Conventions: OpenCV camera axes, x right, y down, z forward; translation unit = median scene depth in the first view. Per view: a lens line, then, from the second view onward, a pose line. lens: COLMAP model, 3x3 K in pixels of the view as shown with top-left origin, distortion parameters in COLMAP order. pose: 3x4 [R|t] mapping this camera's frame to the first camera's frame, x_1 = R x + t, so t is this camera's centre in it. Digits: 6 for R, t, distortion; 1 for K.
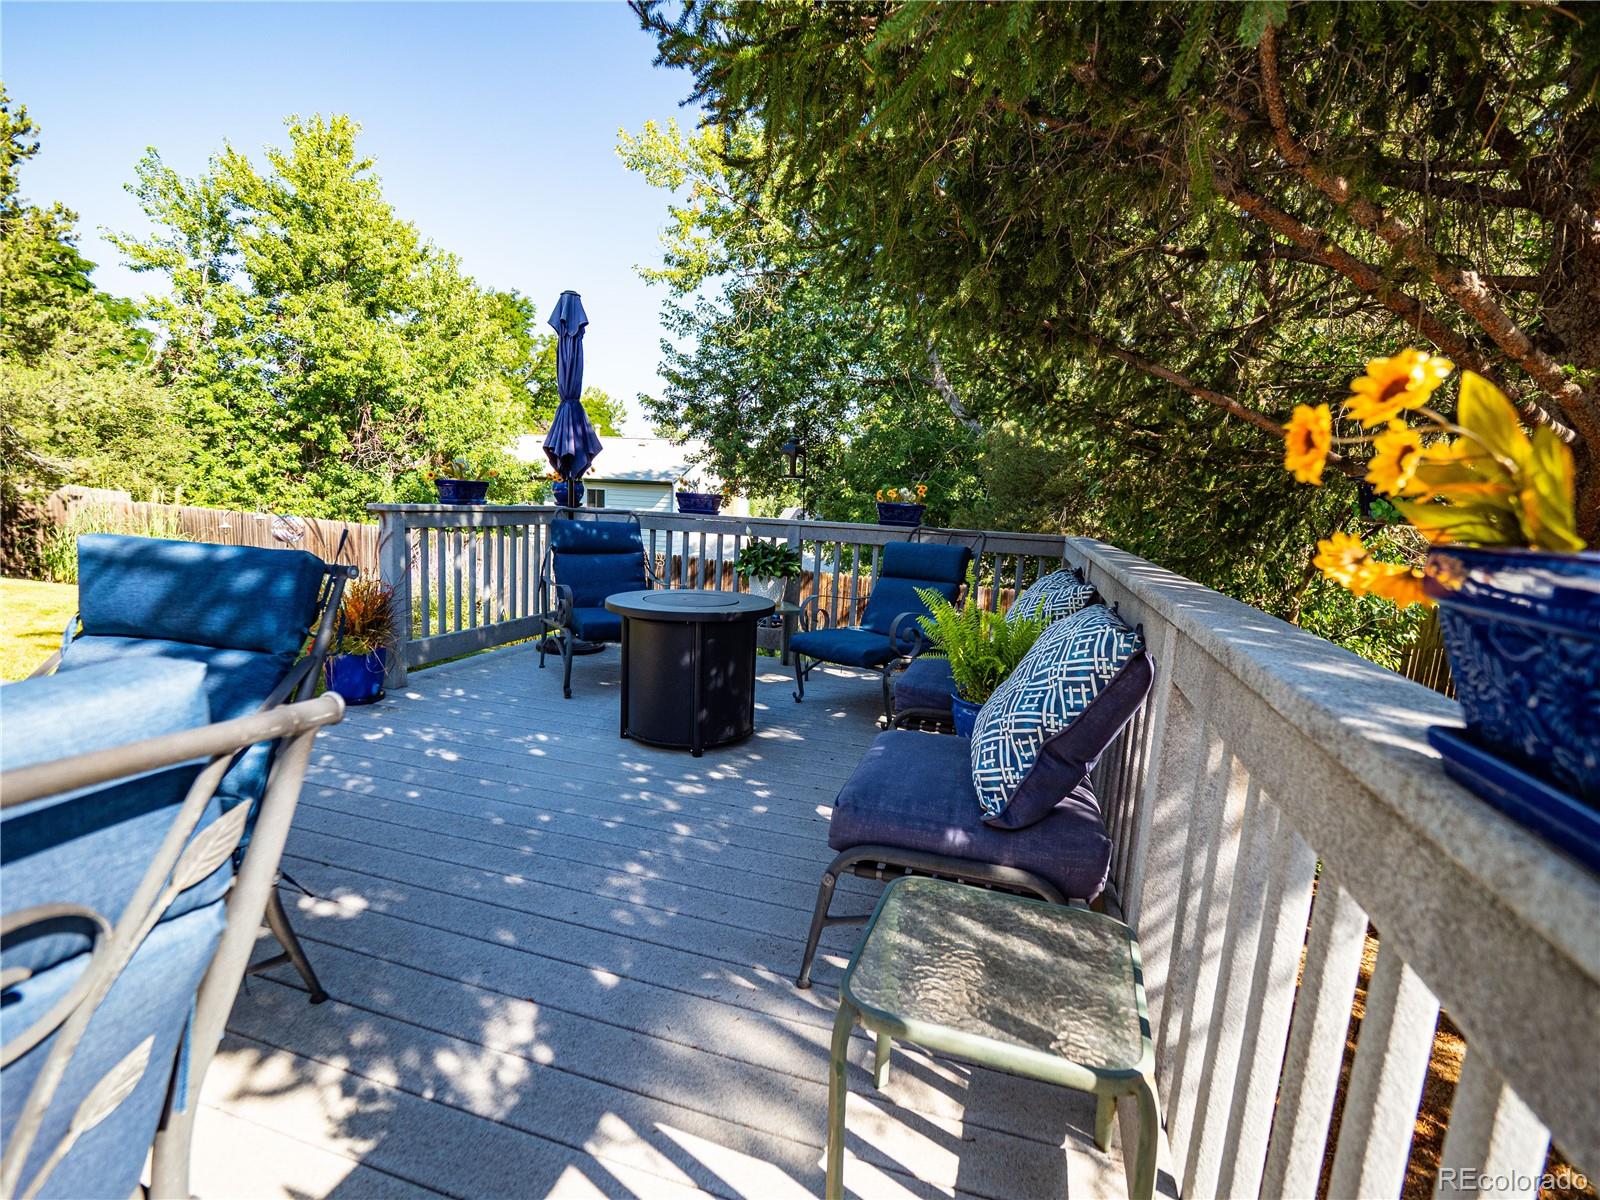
lens RADIAL K [[767.9, 0, 789.0], [0, 767.9, 604.3], [0, 0, 1]] dist [-0.005053, 0.004002]
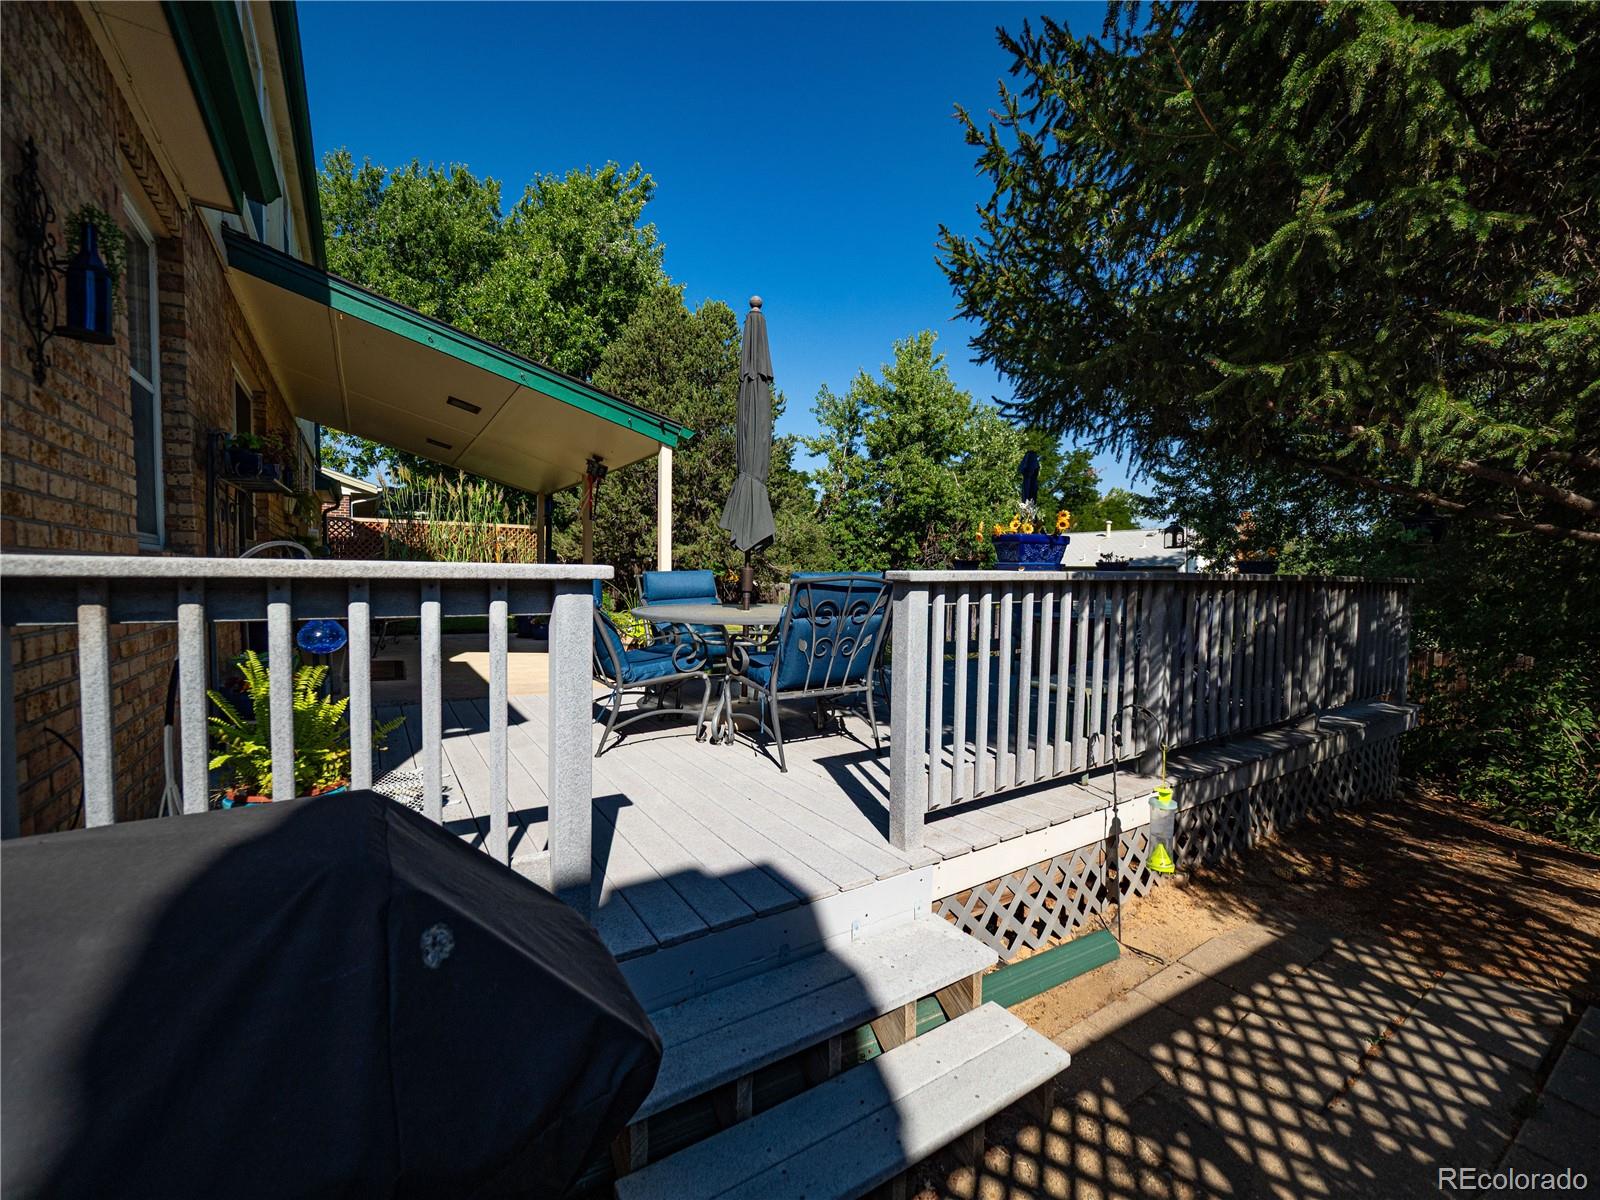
lens RADIAL K [[675.1, 0, 797.7], [0, 675.1, 609.9], [0, 0, 1]] dist [-0.009659, -0.000131]
pose [[0.767264, -0.008240, -0.641279, 0.301678], [-0.061358, 0.994388, -0.086189, 0.121274], [0.638390, 0.105477, 0.762452, -0.487421]]
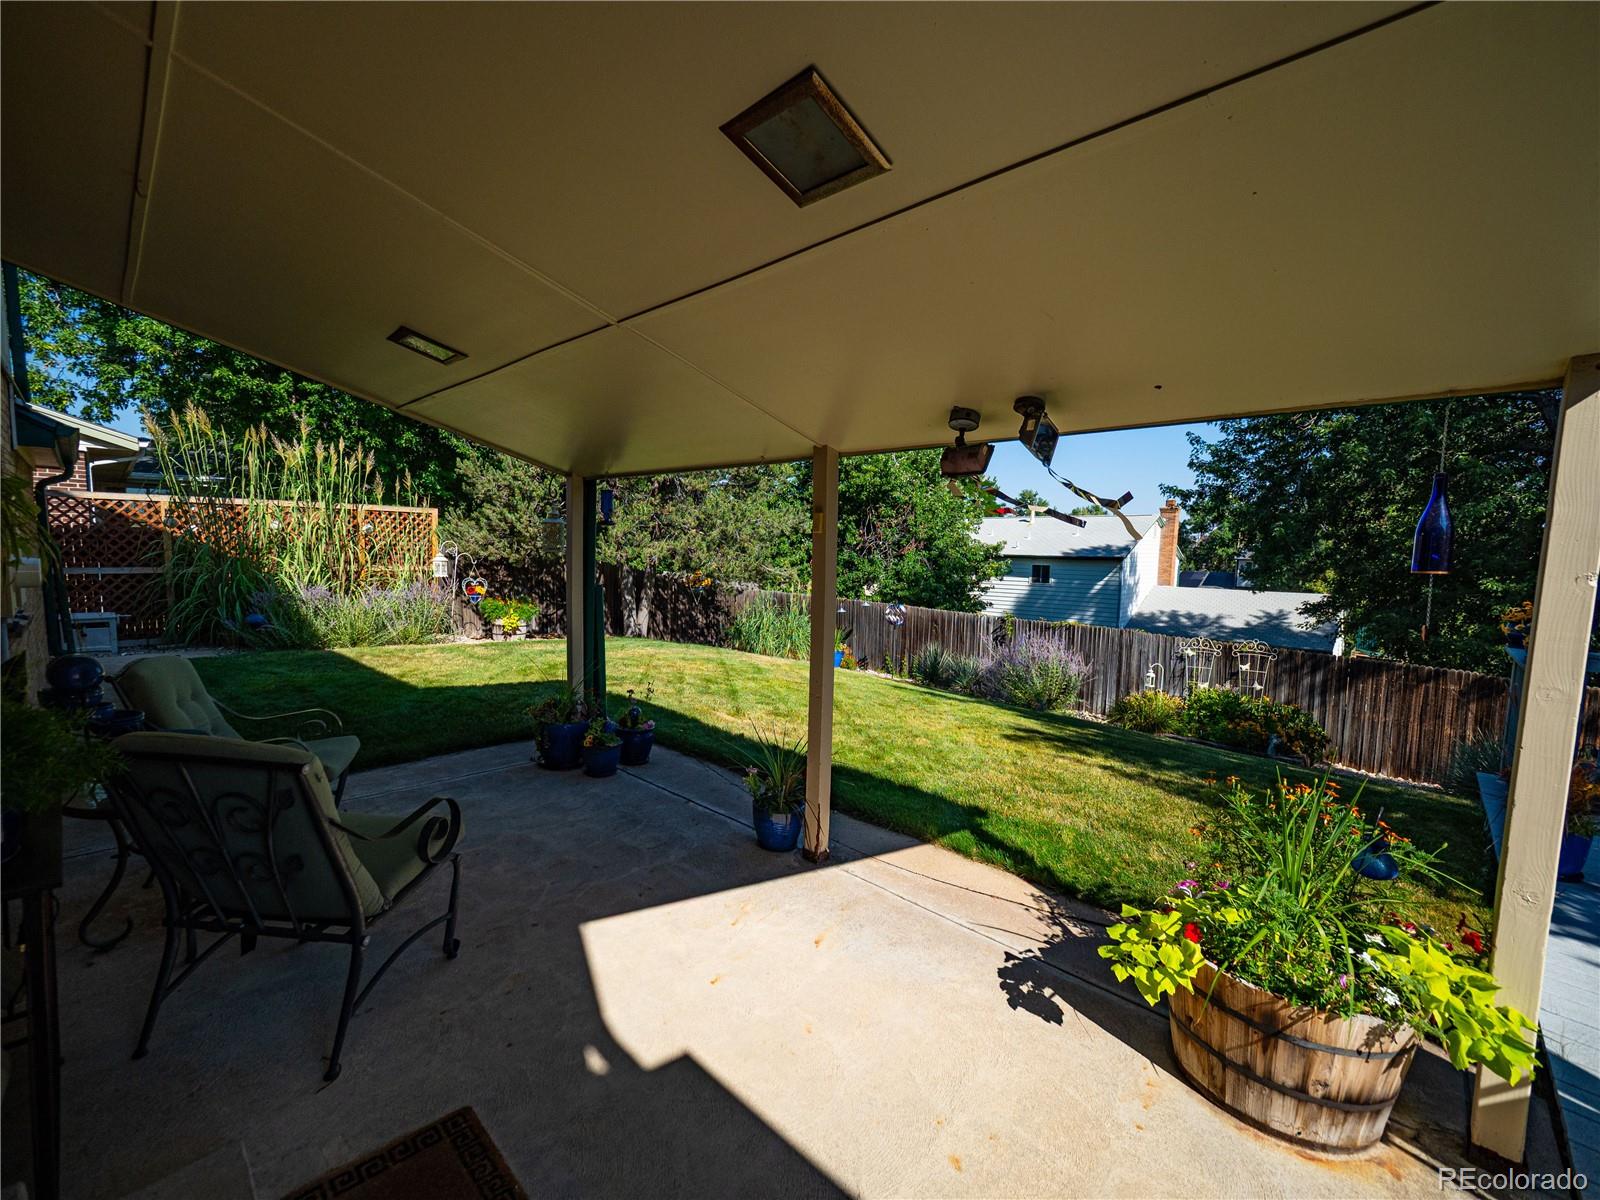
lens RADIAL K [[675.1, 0, 782.3], [0, 675.1, 608.2], [0, 0, 1]] dist [-0.009659, -0.000131]
pose [[0.893877, 0.007146, -0.448255, -0.900073], [-0.035866, 0.997808, -0.055613, -0.117090], [0.446875, 0.065788, 0.892174, -0.216461]]
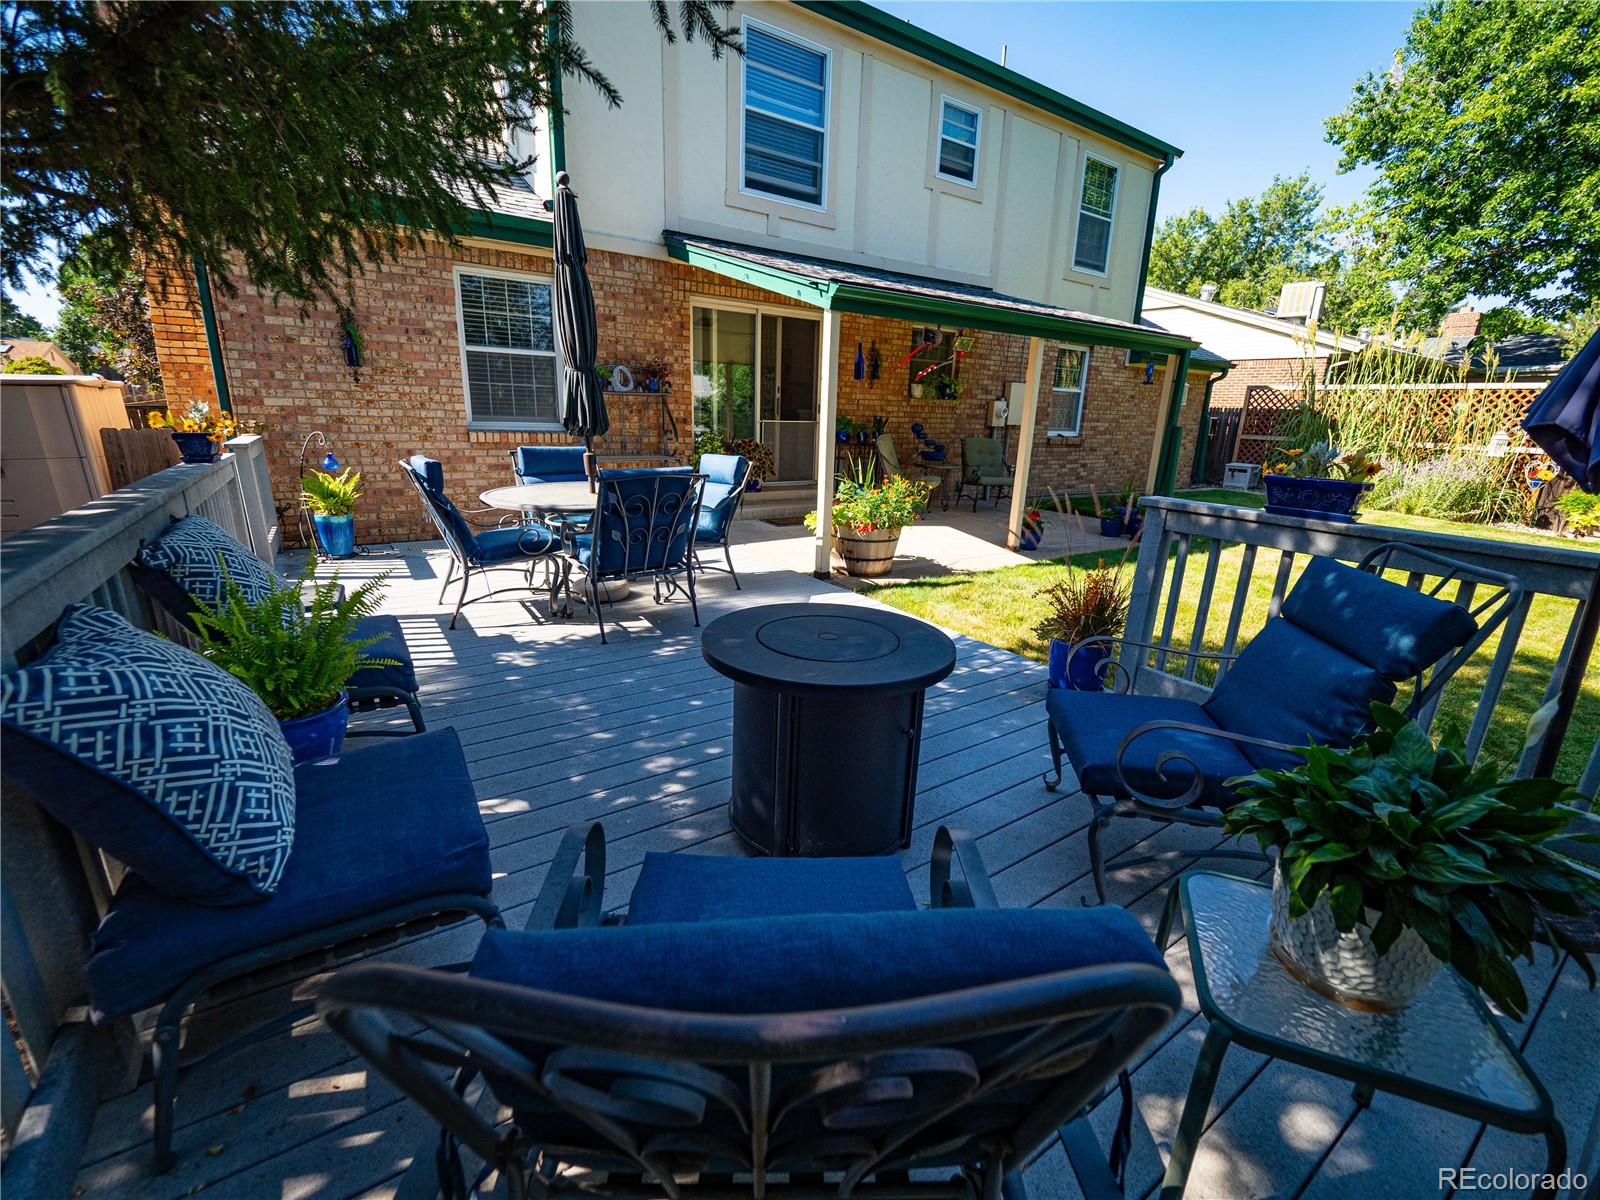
lens RADIAL K [[675.1, 0, 804.1], [0, 675.1, 602.8], [0, 0, 1]] dist [-0.009659, -0.000131]
pose [[-0.624444, 0.143953, -0.767690, 0.244026], [-0.172749, 0.933075, 0.315481, -0.158738], [0.761727, 0.329618, -0.557785, 0.970674]]
